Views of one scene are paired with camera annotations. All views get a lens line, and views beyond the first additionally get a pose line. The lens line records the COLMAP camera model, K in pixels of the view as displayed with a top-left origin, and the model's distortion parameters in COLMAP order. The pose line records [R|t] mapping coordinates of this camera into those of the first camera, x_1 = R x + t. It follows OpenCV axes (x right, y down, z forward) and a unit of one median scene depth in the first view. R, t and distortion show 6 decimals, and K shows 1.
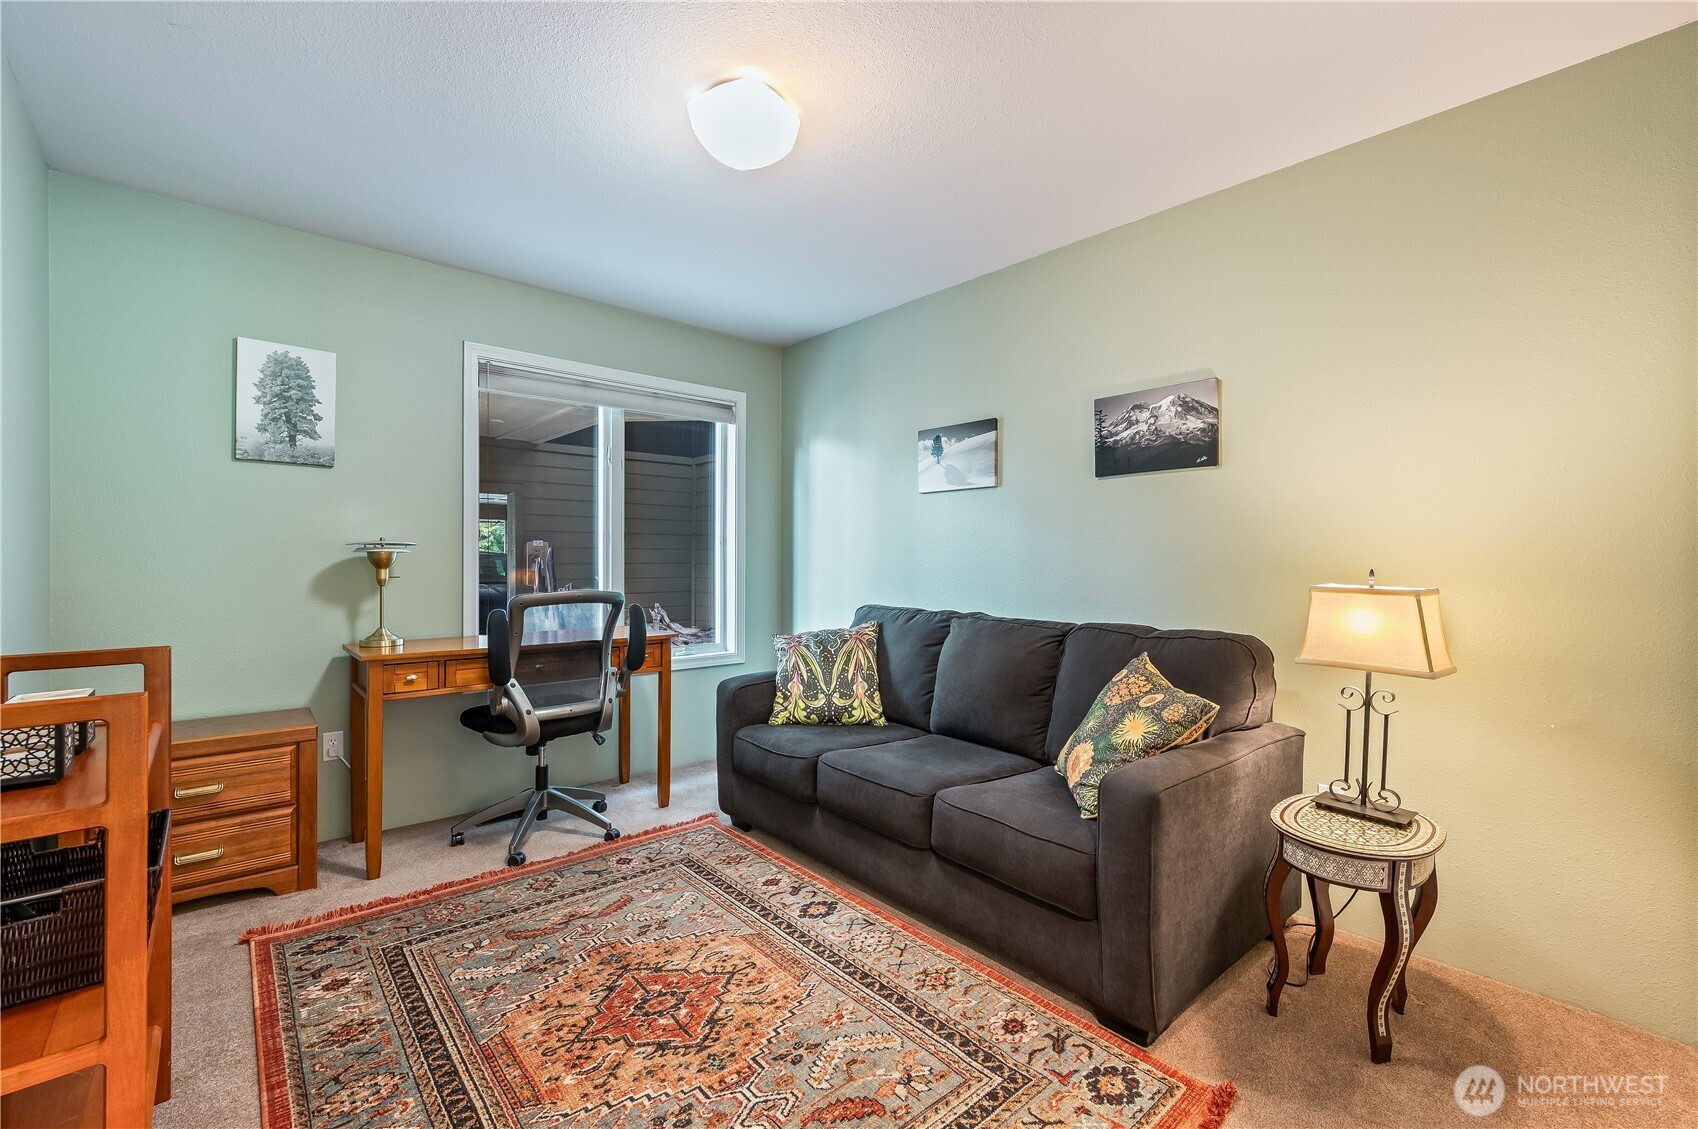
lens RADIAL K [[732.0, 0, 849.0], [0, 732.0, 564.5], [0, 0, 1]] dist [-0.002355, -0.000592]
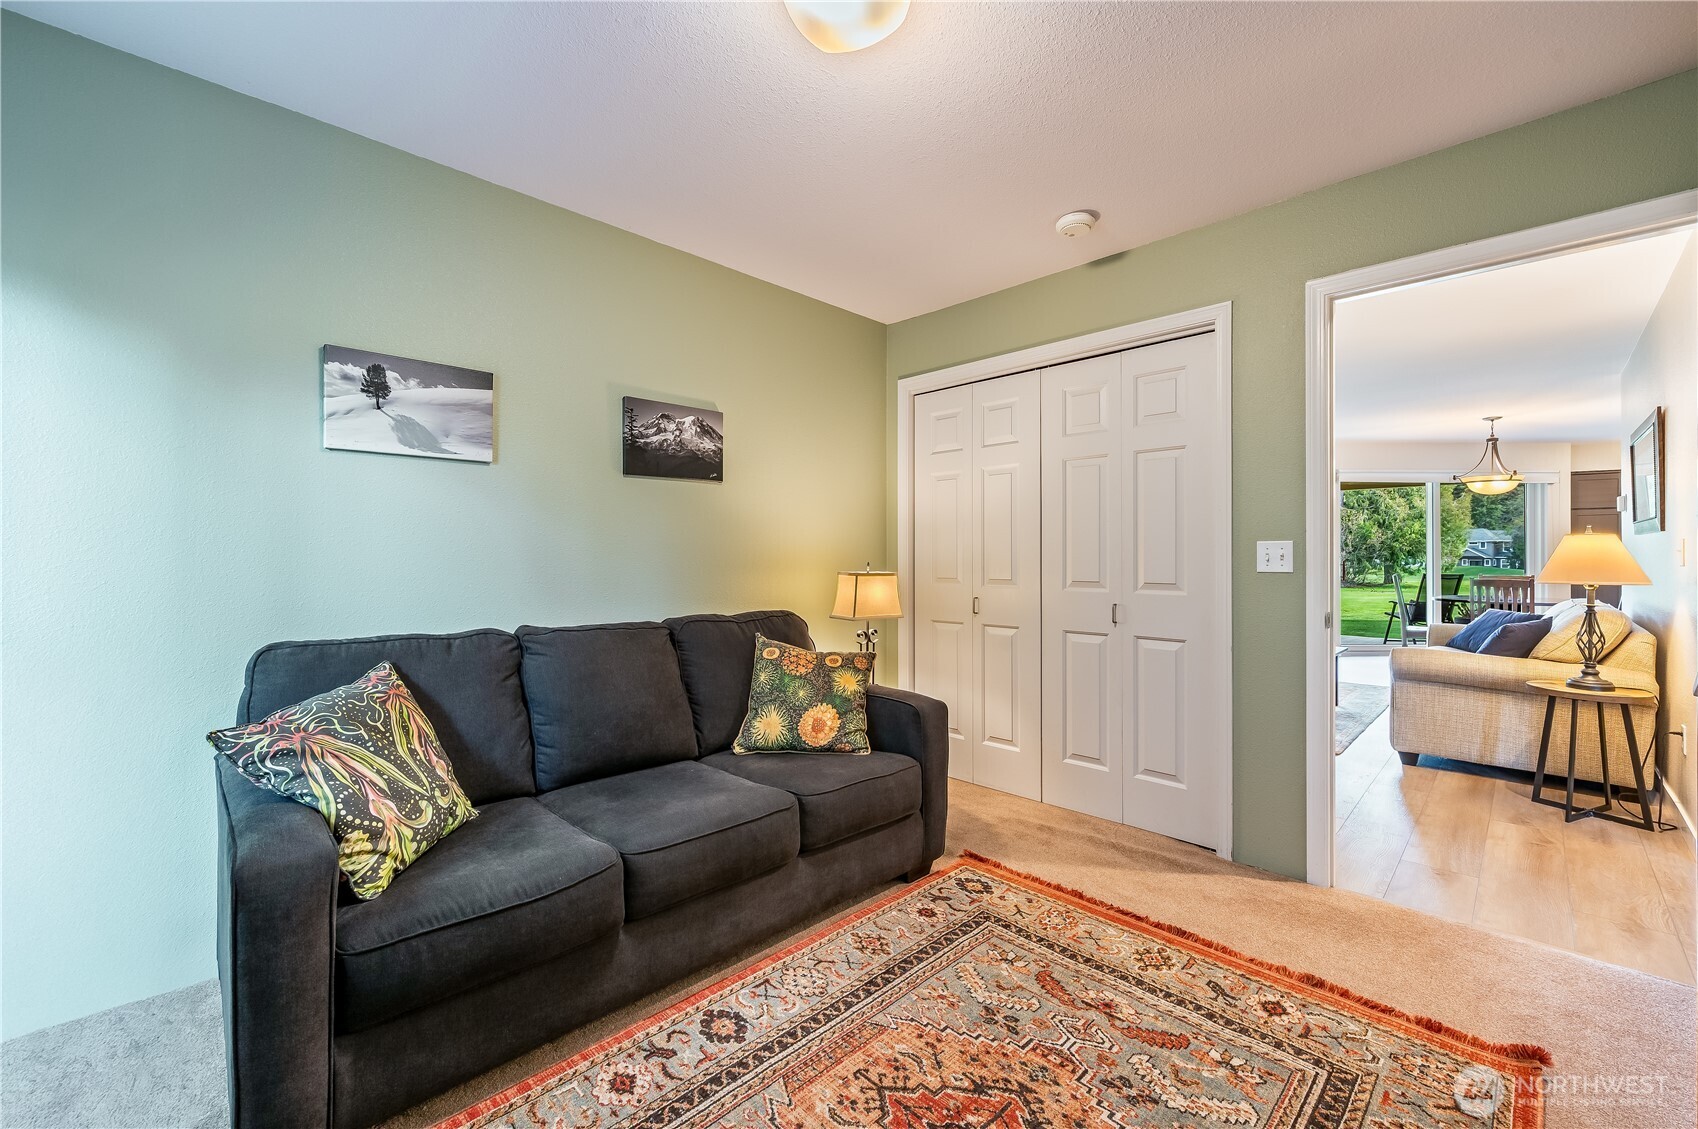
lens RADIAL K [[698.7, 0, 851.4], [0, 698.7, 556.0], [0, 0, 1]] dist [-0.001160, -0.000041]
pose [[-0.071522, -0.005218, 0.997425, -0.734120], [0.005944, 0.999966, 0.005657, -0.013361], [-0.997421, 0.006333, -0.071488, 0.882188]]
